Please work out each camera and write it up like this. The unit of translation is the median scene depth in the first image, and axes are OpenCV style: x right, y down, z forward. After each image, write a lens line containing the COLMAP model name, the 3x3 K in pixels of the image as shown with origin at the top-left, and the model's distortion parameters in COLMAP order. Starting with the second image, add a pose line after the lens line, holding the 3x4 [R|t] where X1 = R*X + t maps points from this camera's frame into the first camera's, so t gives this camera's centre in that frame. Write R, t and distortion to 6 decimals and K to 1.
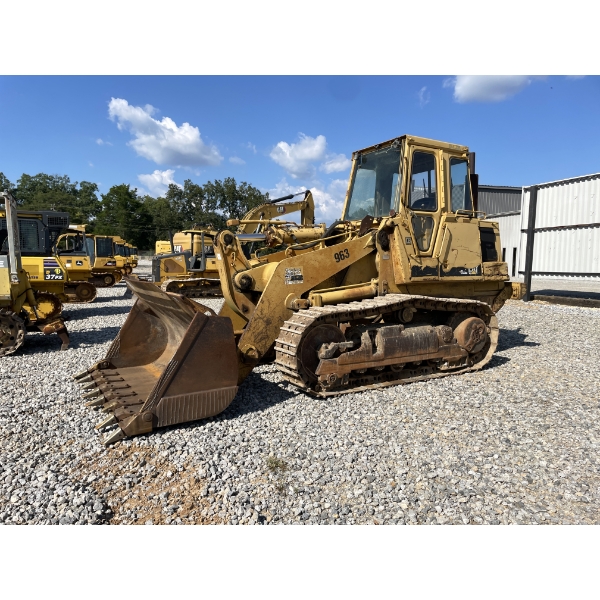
lens RADIAL K [[460.2, 0, 300.0], [0, 460.2, 300.0], [0, 0, 1]] dist [-0.002735, 0.001614]
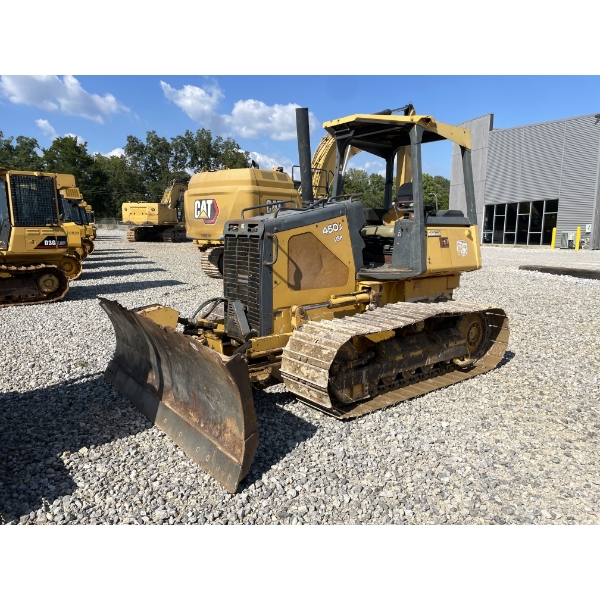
lens RADIAL K [[460.2, 0, 300.0], [0, 460.2, 300.0], [0, 0, 1]] dist [-0.002735, 0.001614]
pose [[0.995995, -0.018867, 0.087392, -0.054912], [0.012825, 0.997521, 0.069191, -0.012686], [-0.088481, -0.067793, 0.993768, 0.136233]]
